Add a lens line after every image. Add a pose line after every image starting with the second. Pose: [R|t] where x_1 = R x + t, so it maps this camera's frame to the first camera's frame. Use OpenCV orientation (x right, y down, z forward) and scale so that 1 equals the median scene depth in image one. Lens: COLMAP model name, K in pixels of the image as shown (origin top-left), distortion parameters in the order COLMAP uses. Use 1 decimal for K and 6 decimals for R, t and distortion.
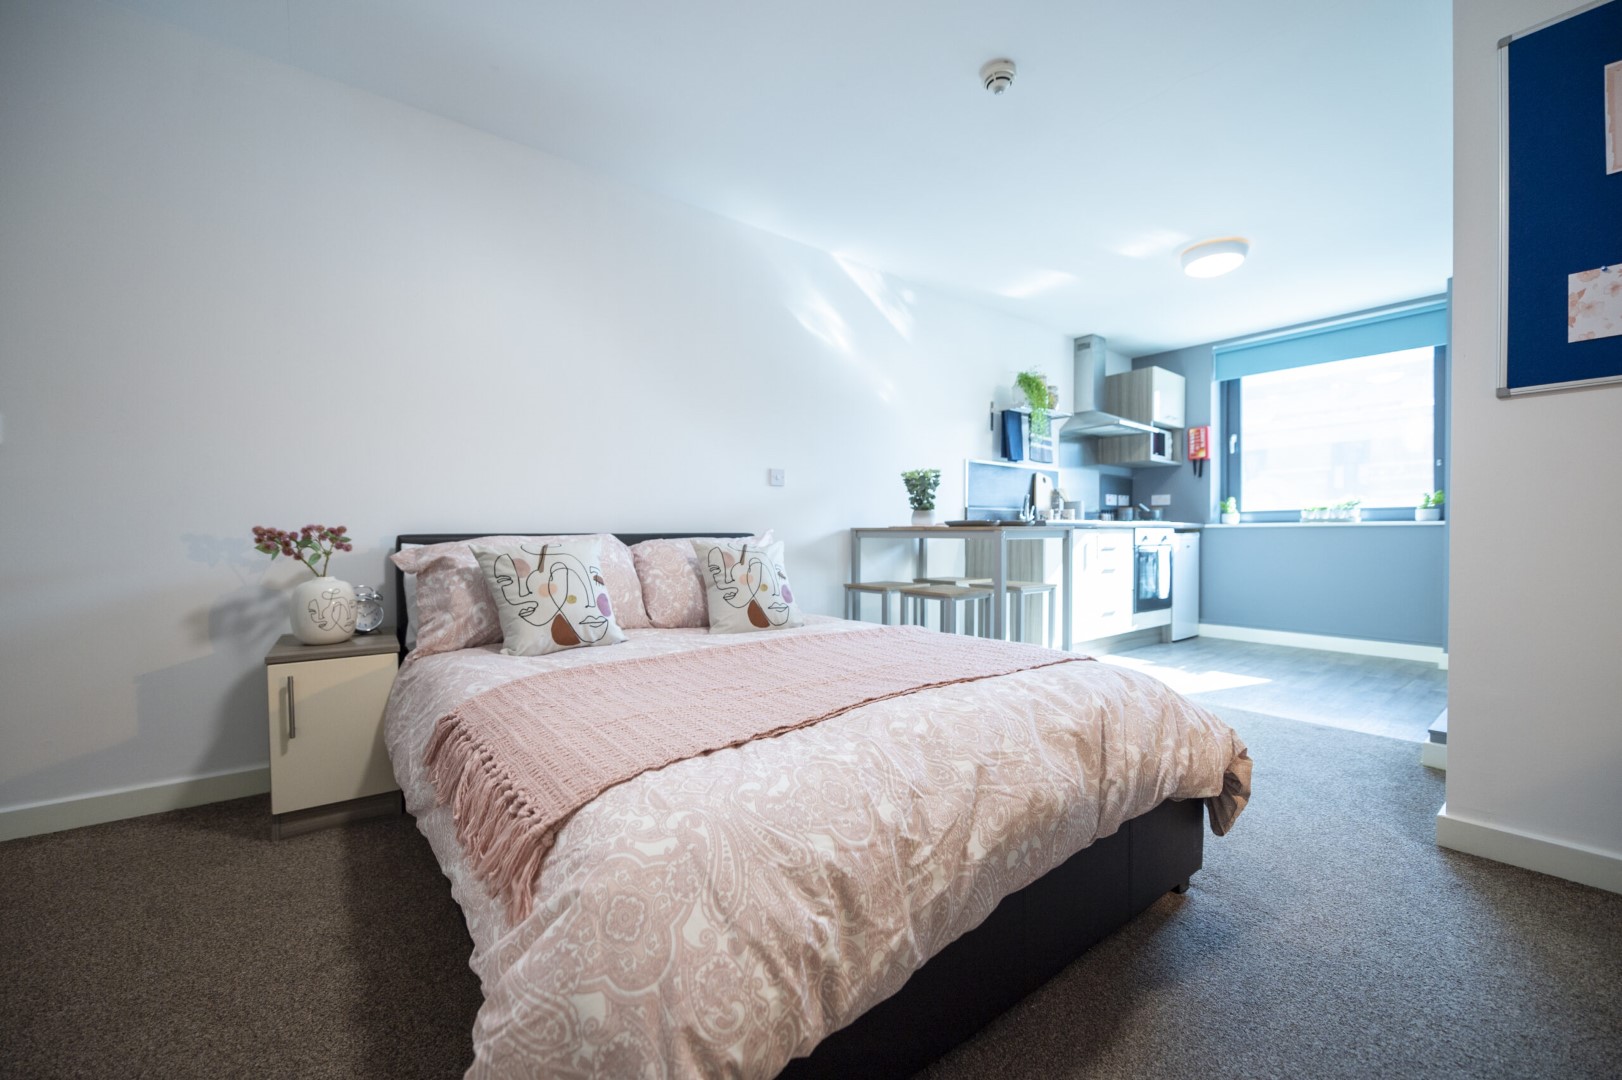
lens RADIAL K [[653.0, 0, 808.5], [0, 653.0, 546.4], [0, 0, 1]] dist [-0.004660, -0.002084]
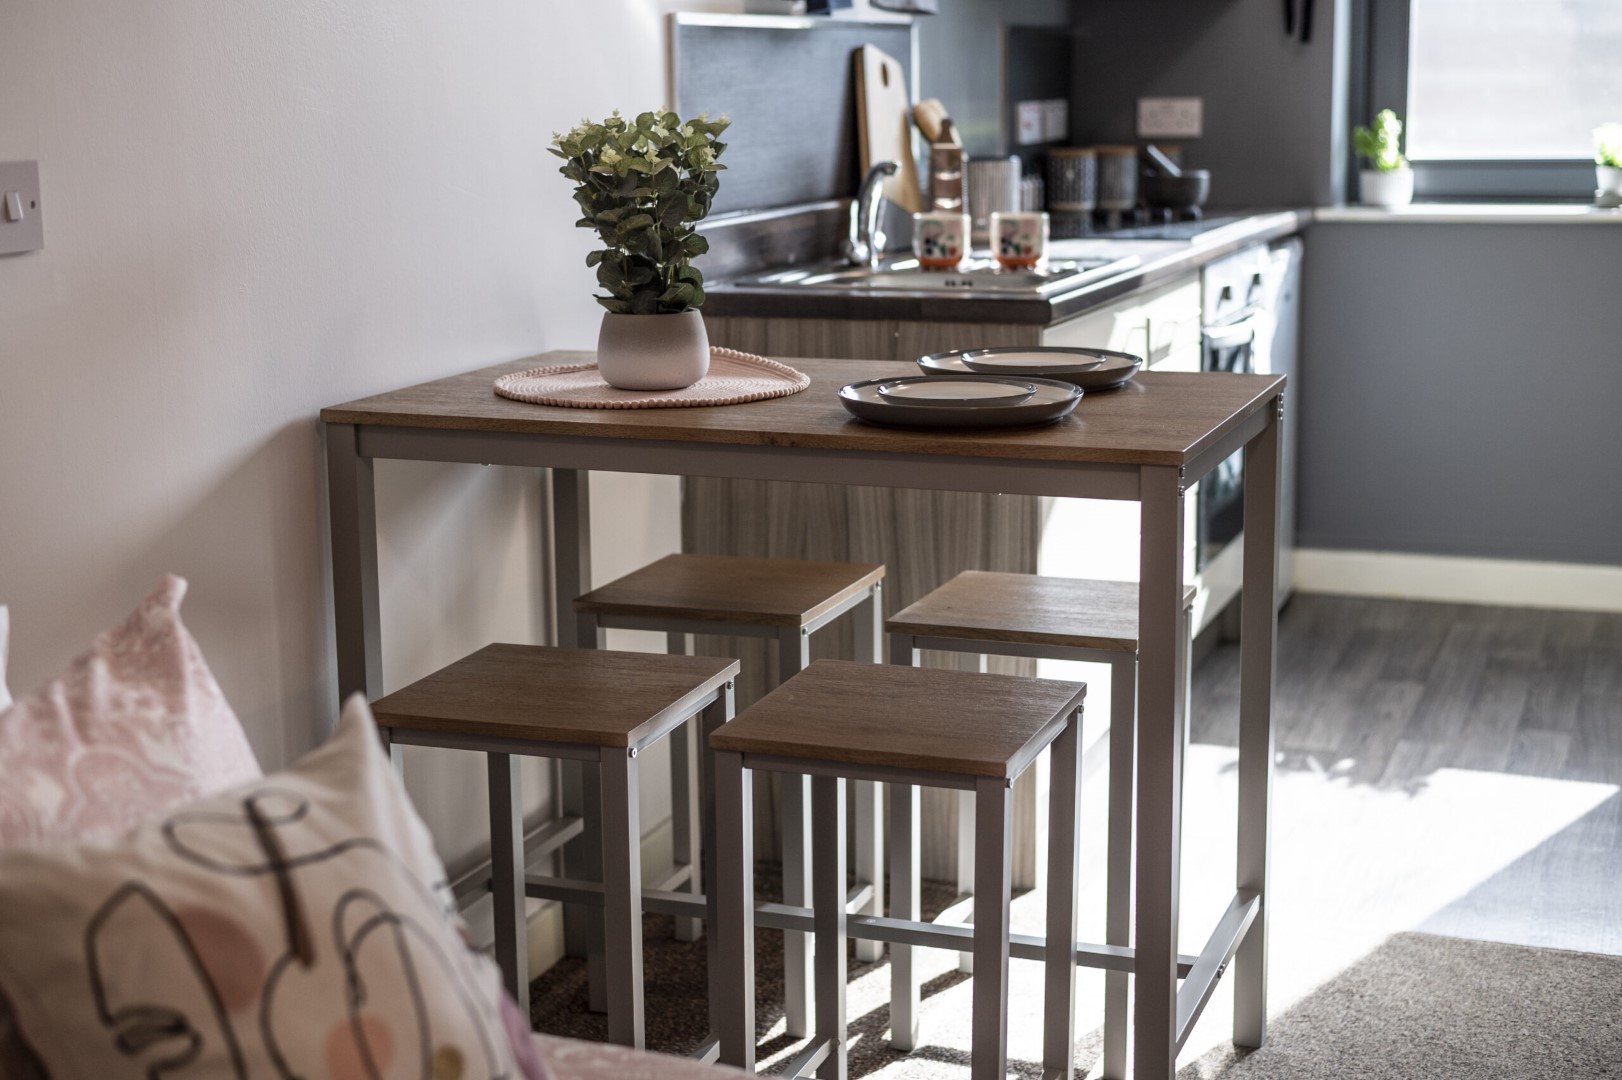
lens RADIAL K [[2377.7, 0, 802.9], [0, 2377.7, 526.1], [0, 0, 1]] dist [0.004452, 0.000000]
pose [[0.860298, -0.106314, 0.498583, -0.145821], [0.020342, 0.984393, 0.174804, -0.095777], [-0.509386, -0.140241, 0.849034, 0.227501]]
